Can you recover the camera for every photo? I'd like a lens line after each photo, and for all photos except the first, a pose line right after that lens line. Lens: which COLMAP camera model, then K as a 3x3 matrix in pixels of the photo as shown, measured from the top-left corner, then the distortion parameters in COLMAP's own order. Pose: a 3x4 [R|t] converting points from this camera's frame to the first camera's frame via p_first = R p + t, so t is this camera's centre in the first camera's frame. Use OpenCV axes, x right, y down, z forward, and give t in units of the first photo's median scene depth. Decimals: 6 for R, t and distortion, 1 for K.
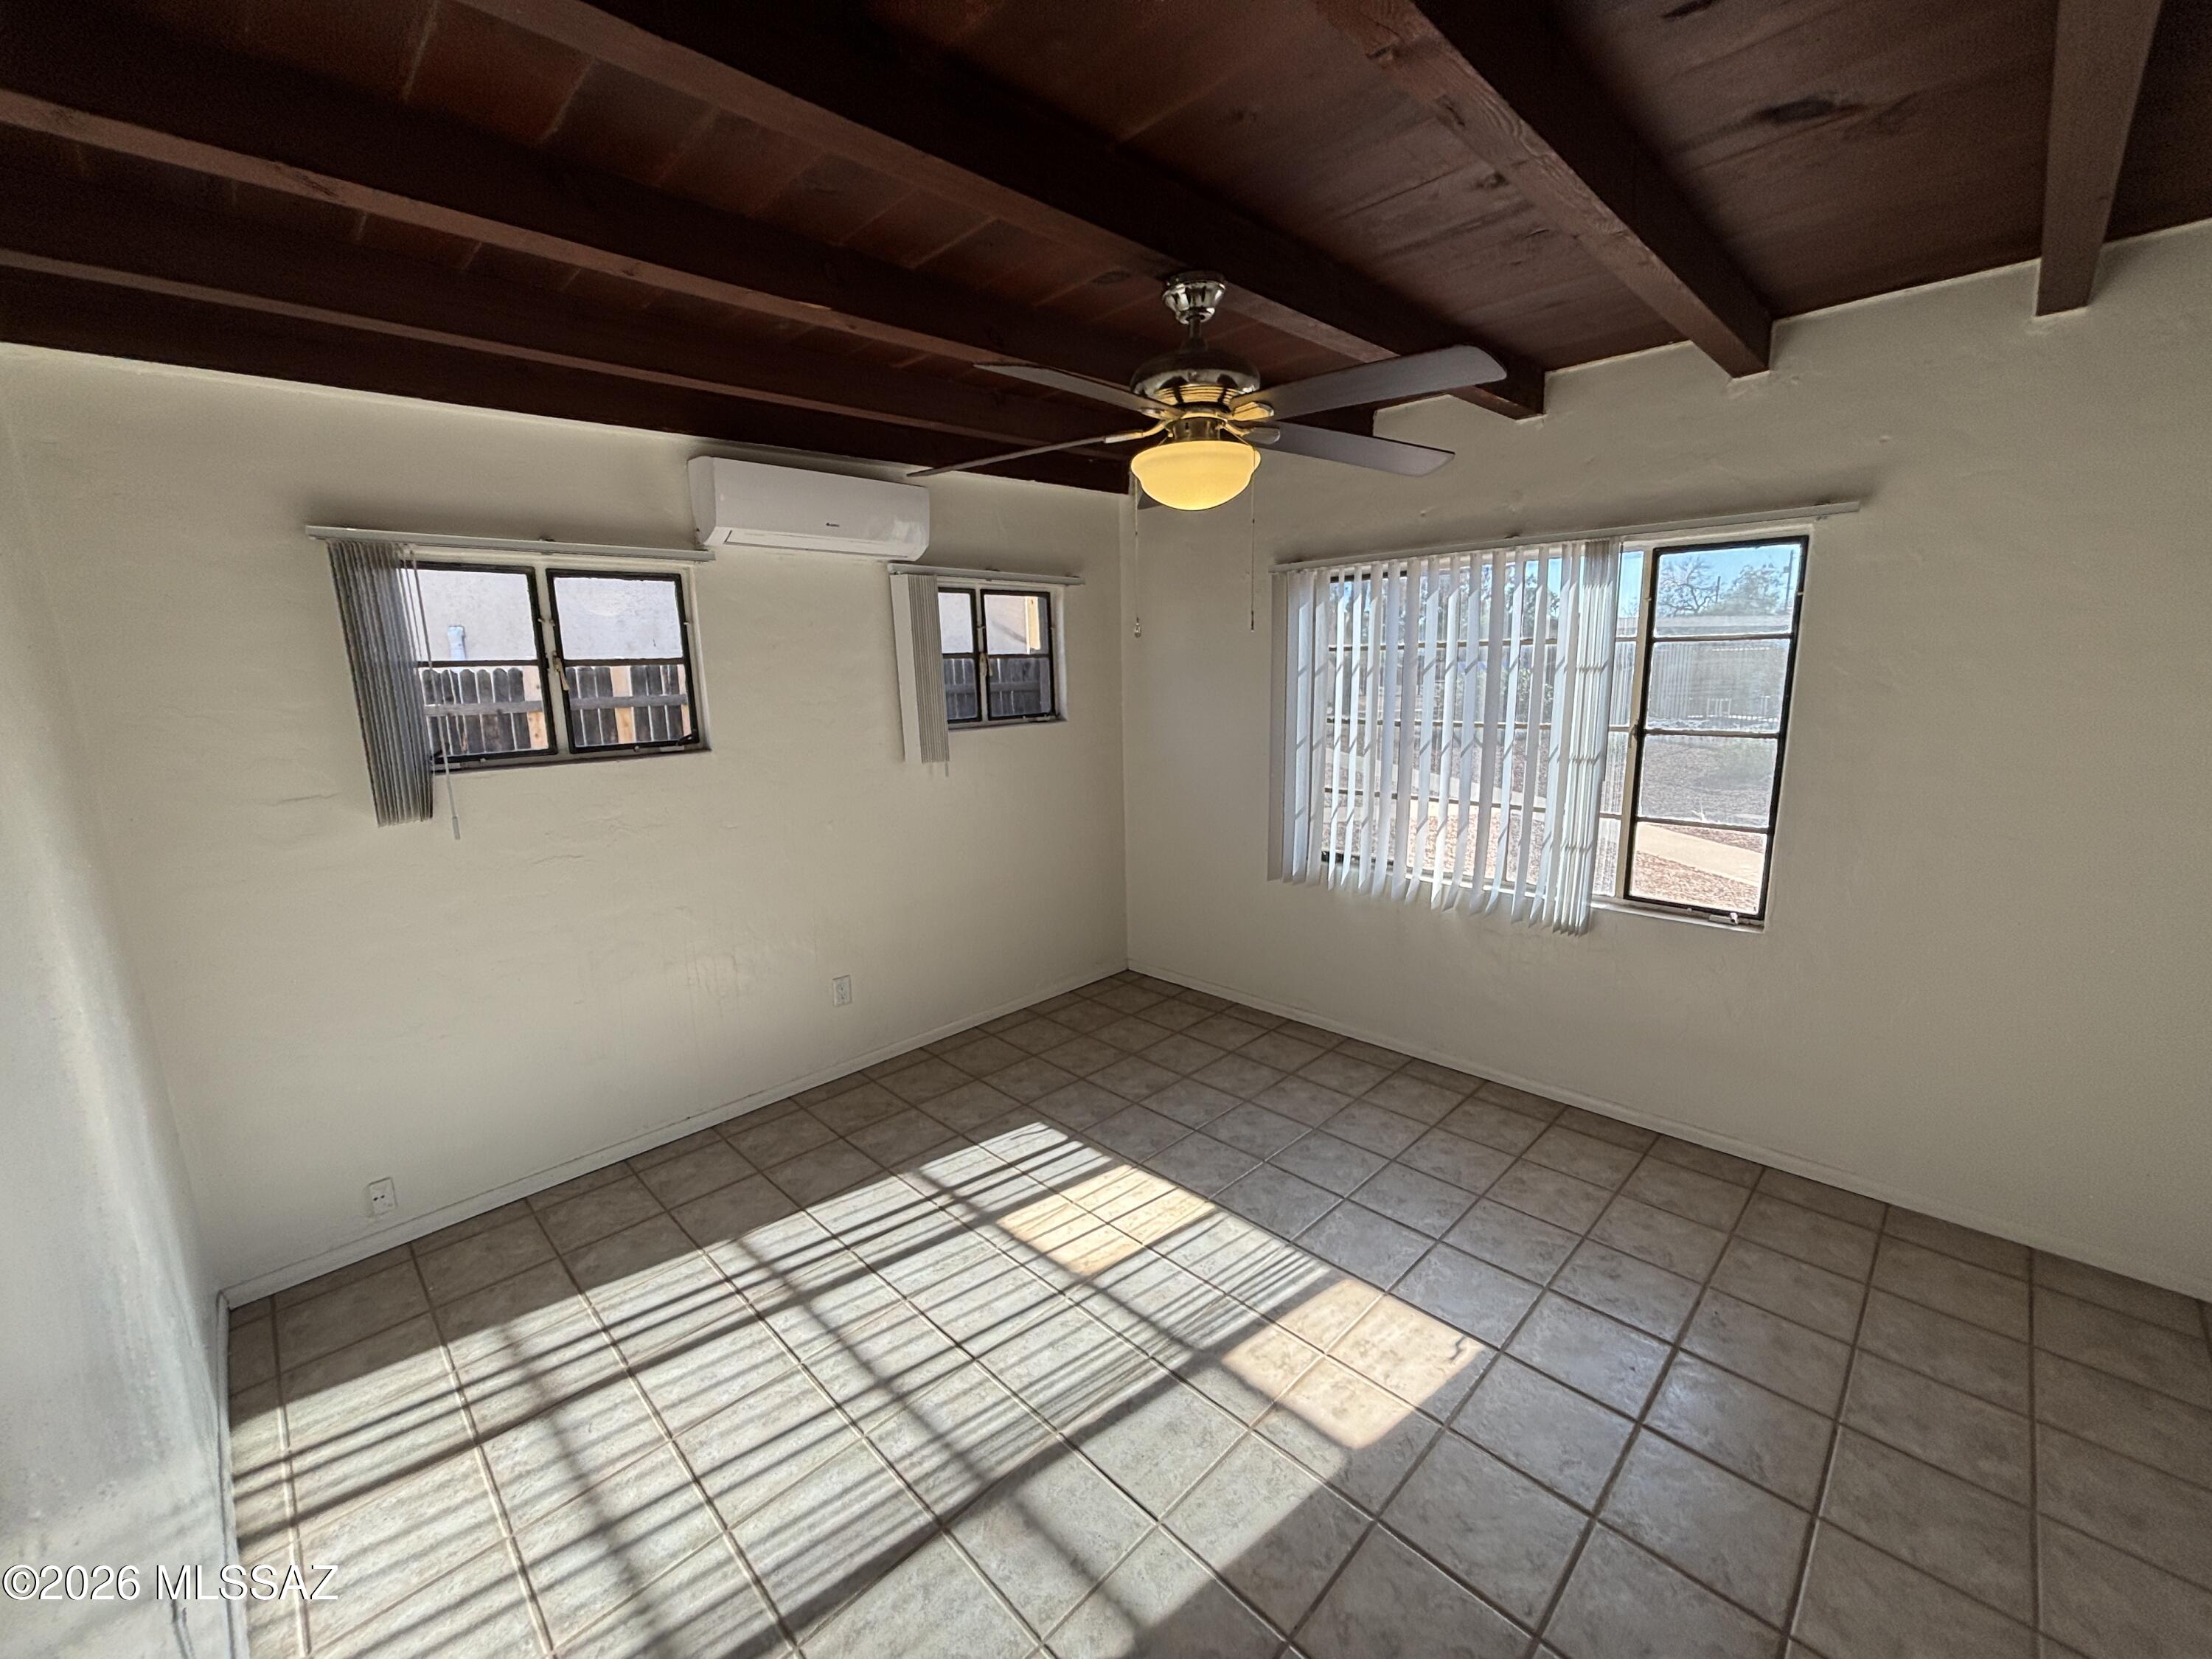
lens RADIAL K [[892.8, 0, 1108.9], [0, 892.8, 823.6], [0, 0, 1]] dist [0.004108, -0.000606]
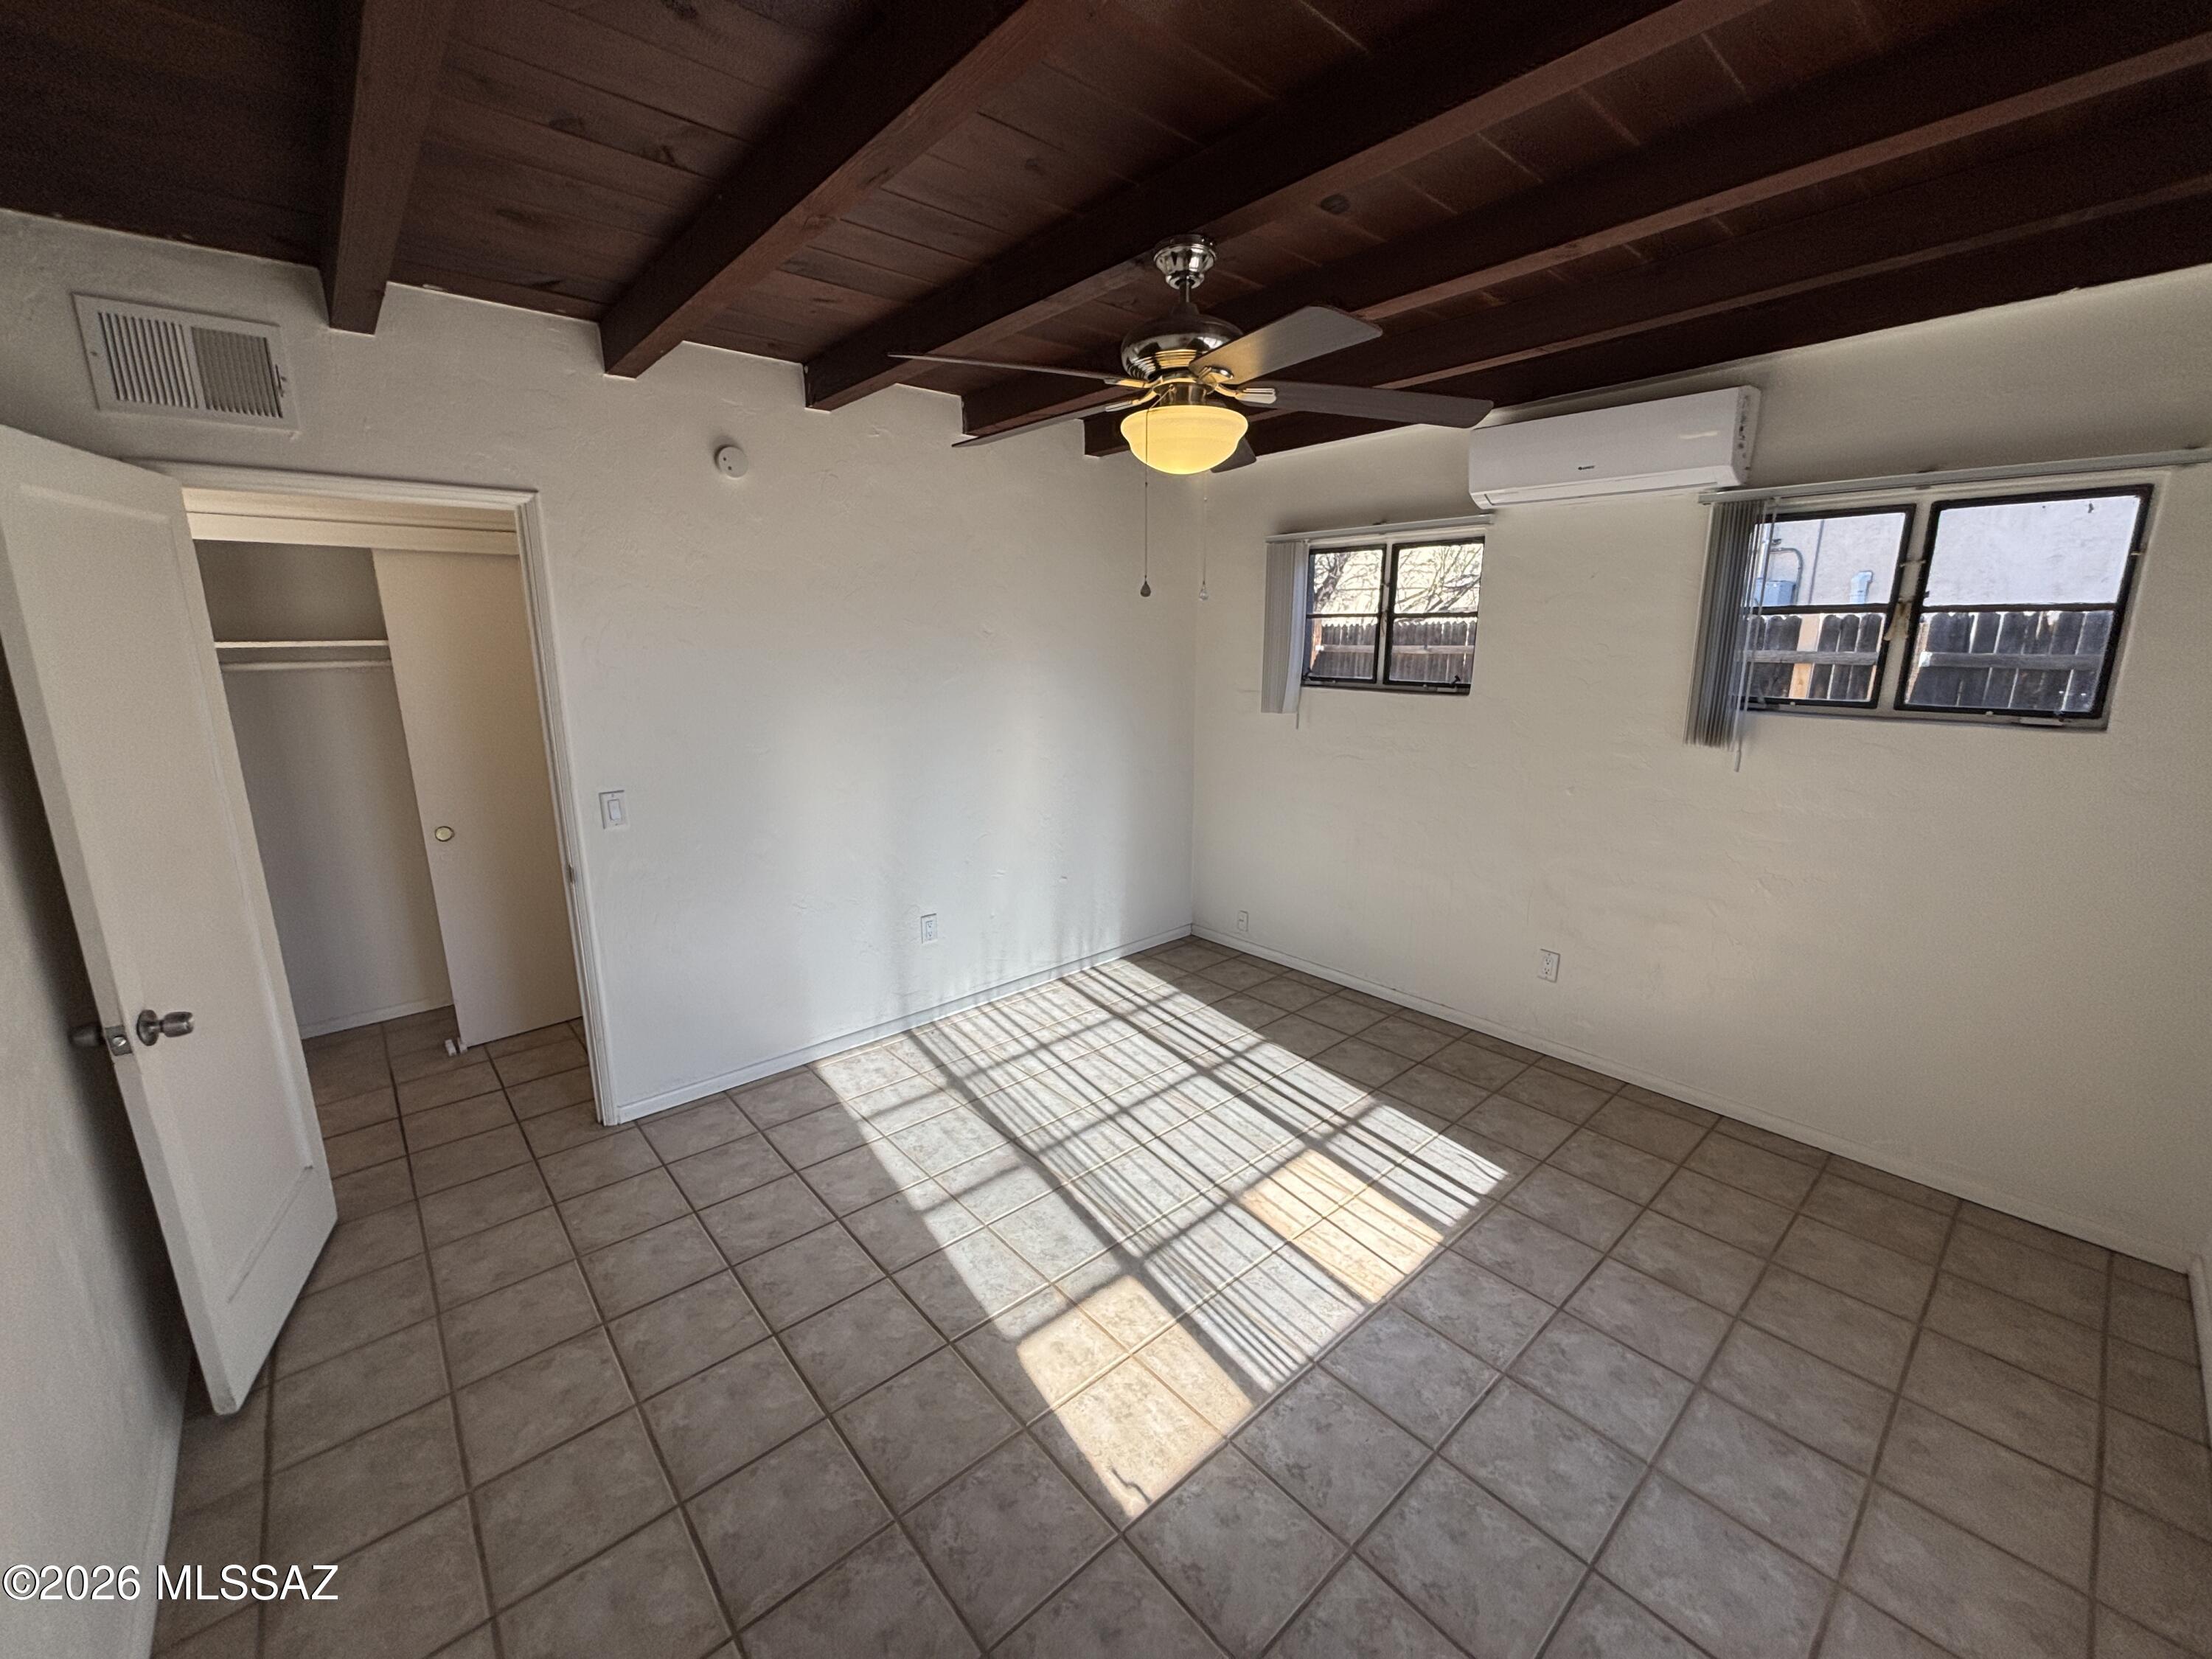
lens RADIAL K [[892.8, 0, 1108.9], [0, 892.8, 823.6], [0, 0, 1]] dist [0.004108, -0.000606]
pose [[-0.058964, 0.241141, -0.968697, 0.925662], [-0.182437, 0.951440, 0.247950, -0.162026], [0.981448, 0.191347, -0.012107, 0.785643]]
